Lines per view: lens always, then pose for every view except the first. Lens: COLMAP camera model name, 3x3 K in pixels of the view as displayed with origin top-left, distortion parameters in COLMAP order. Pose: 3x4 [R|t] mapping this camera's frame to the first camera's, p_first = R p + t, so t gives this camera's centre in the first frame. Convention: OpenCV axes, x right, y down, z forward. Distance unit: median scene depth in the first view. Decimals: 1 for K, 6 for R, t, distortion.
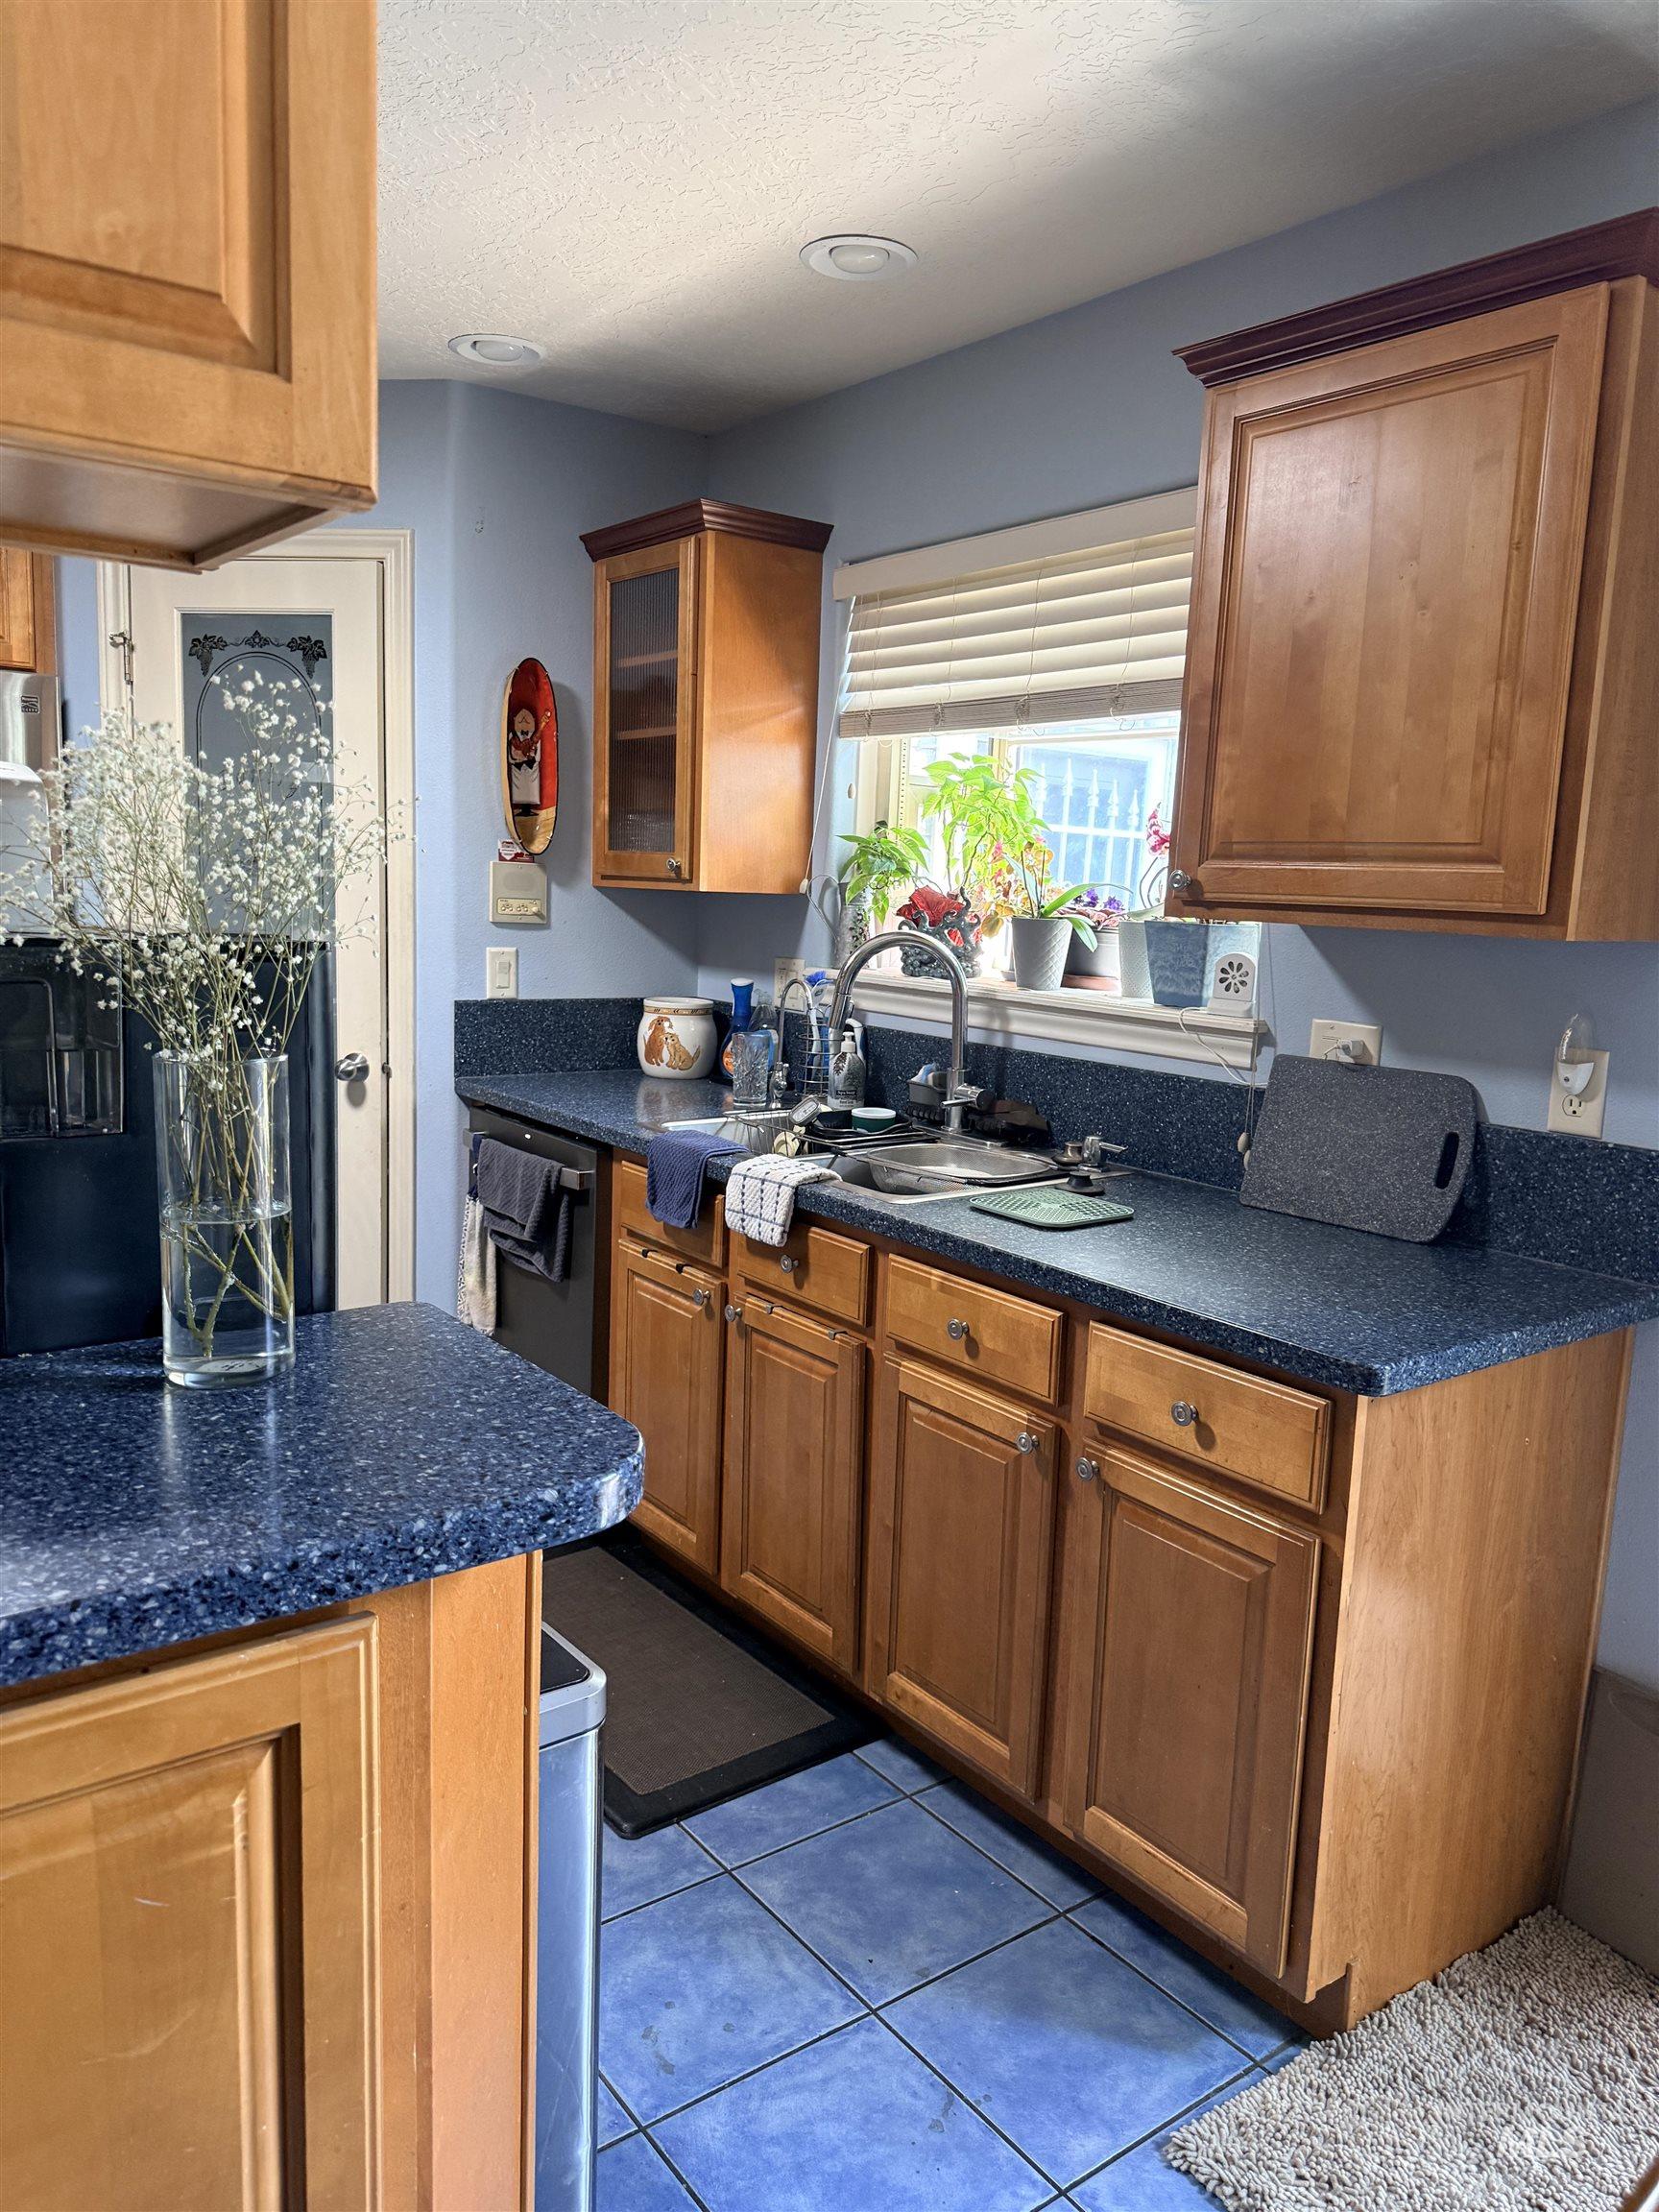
lens RADIAL K [[1543.0, 0, 836.1], [0, 1543.0, 1112.7], [0, 0, 1]] dist [0.007541, -0.006232]
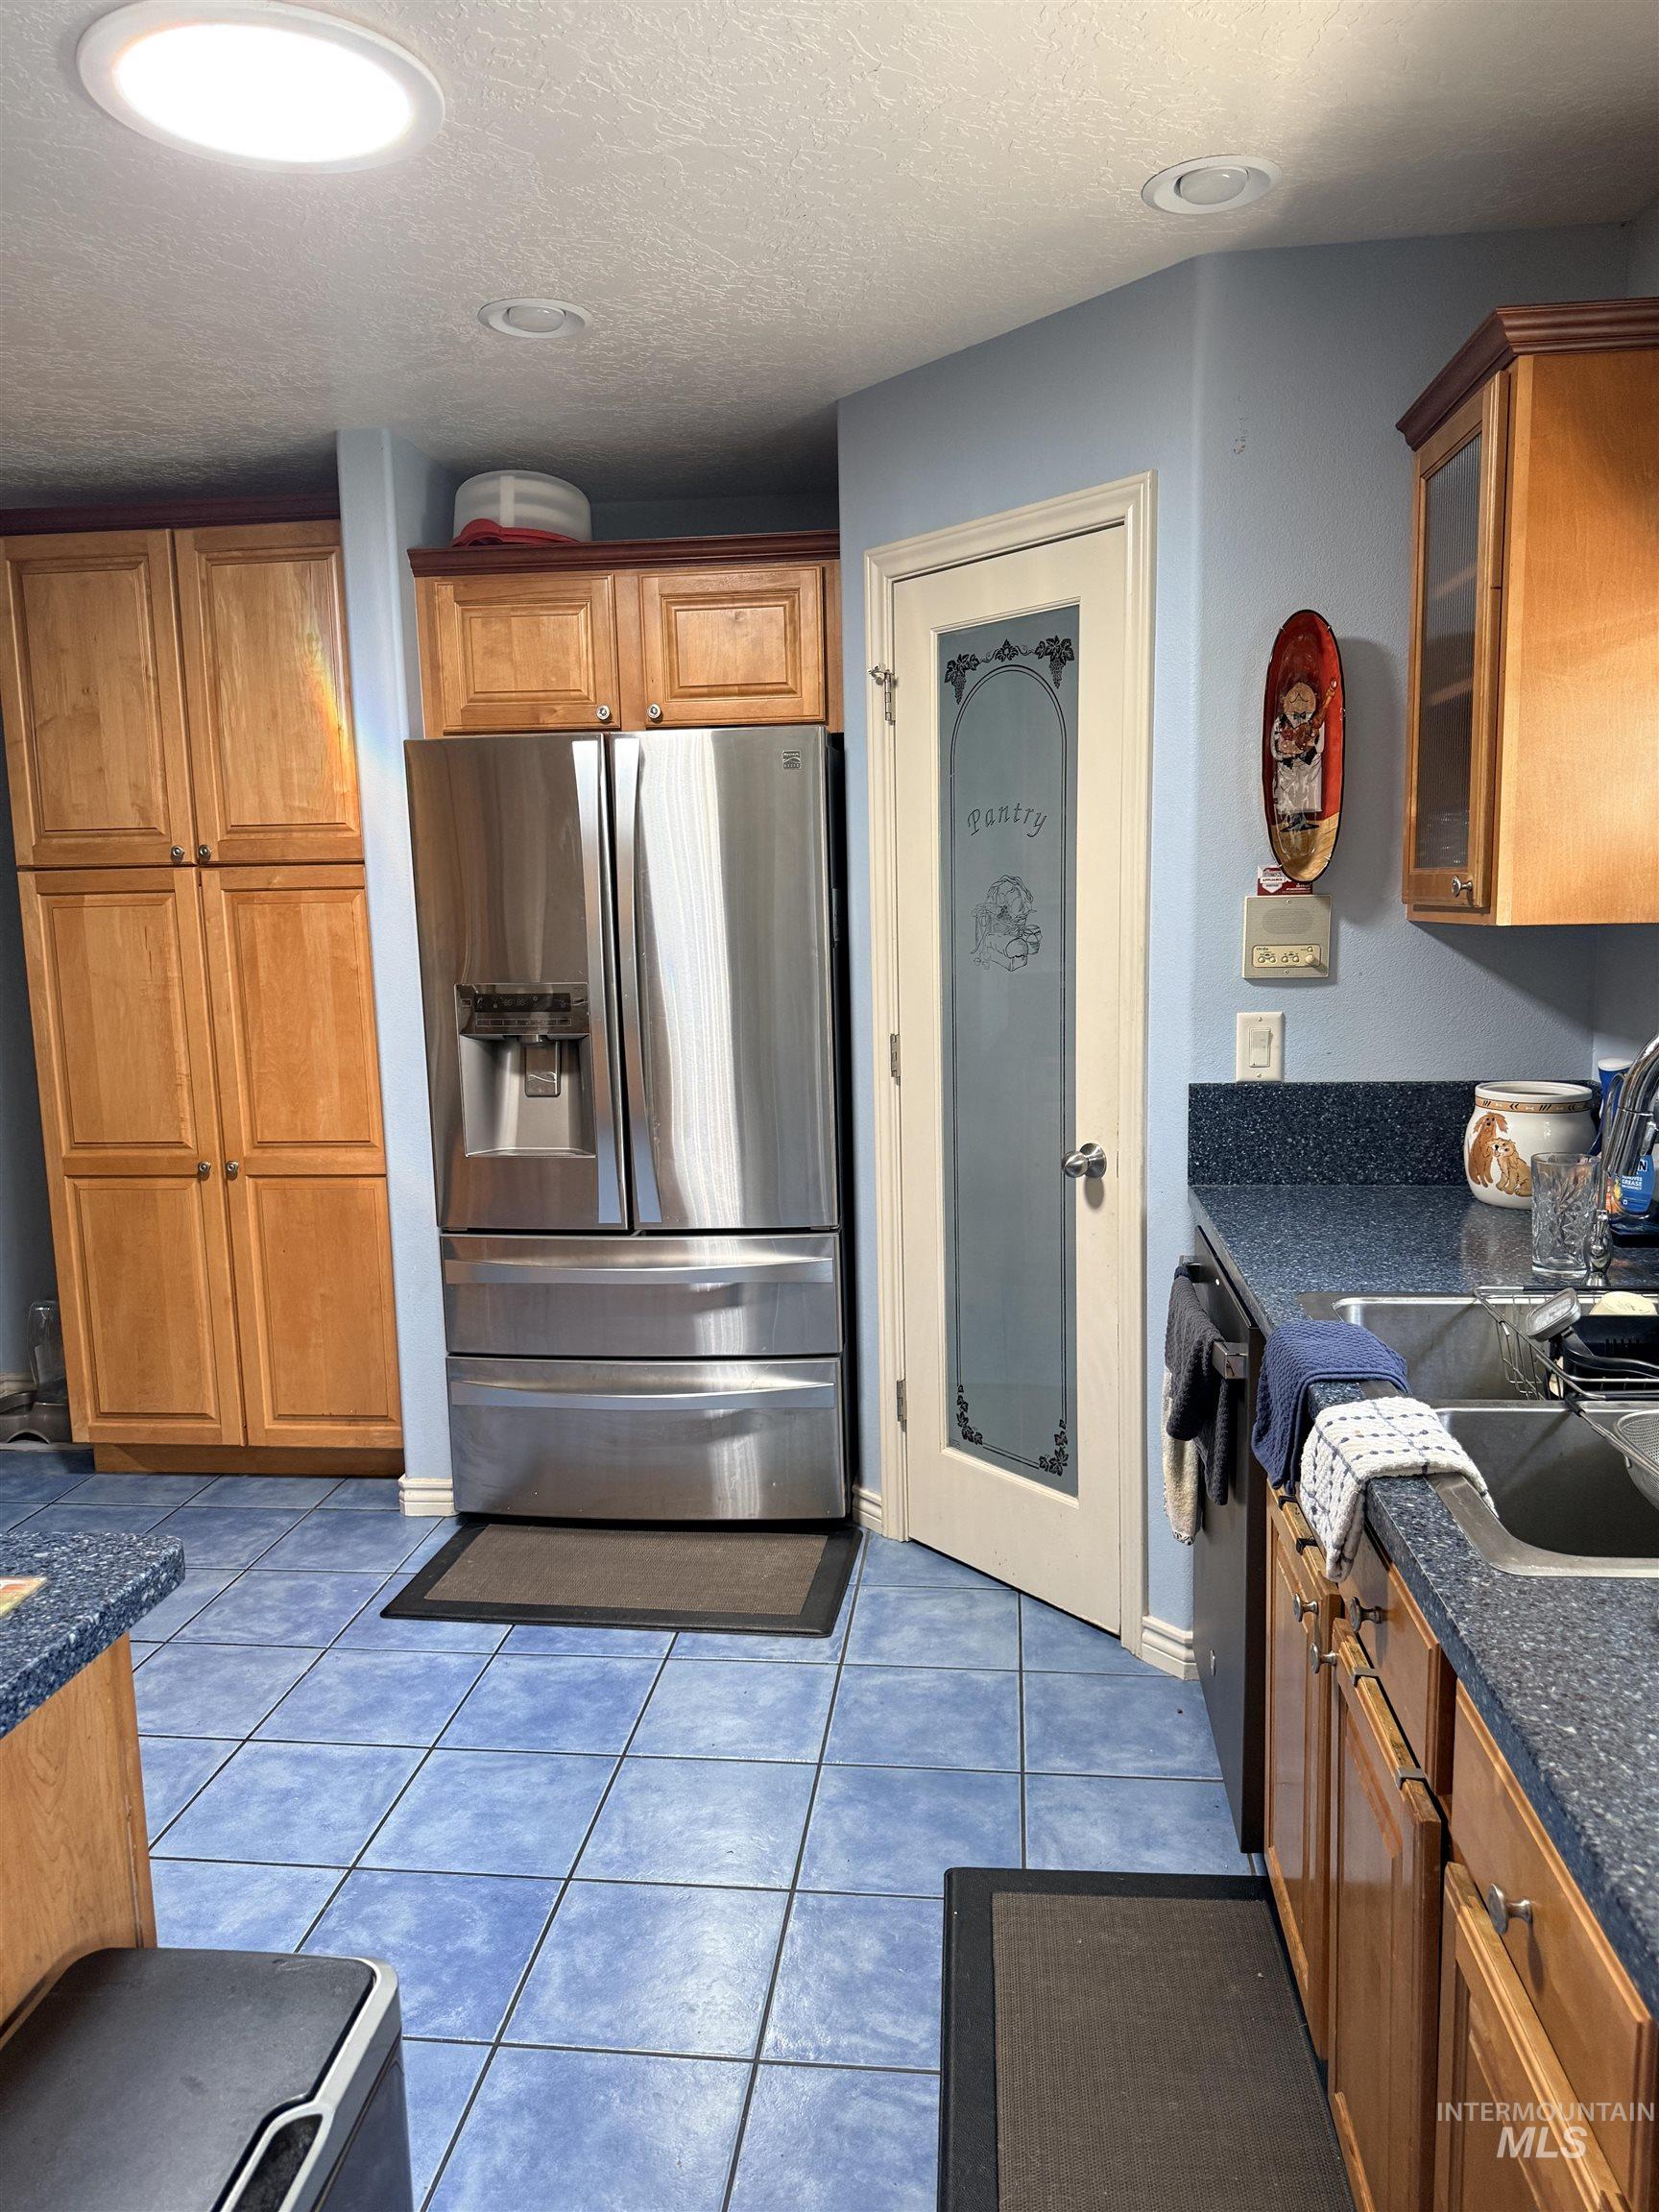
lens RADIAL K [[1543.0, 0, 814.4], [0, 1543.0, 1093.6], [0, 0, 1]] dist [0.007541, -0.006232]
pose [[0.702716, 0.034923, -0.710613, 0.158261], [-0.052326, 0.998626, -0.002668, -0.055323], [0.709543, 0.039058, 0.703578, 0.335242]]
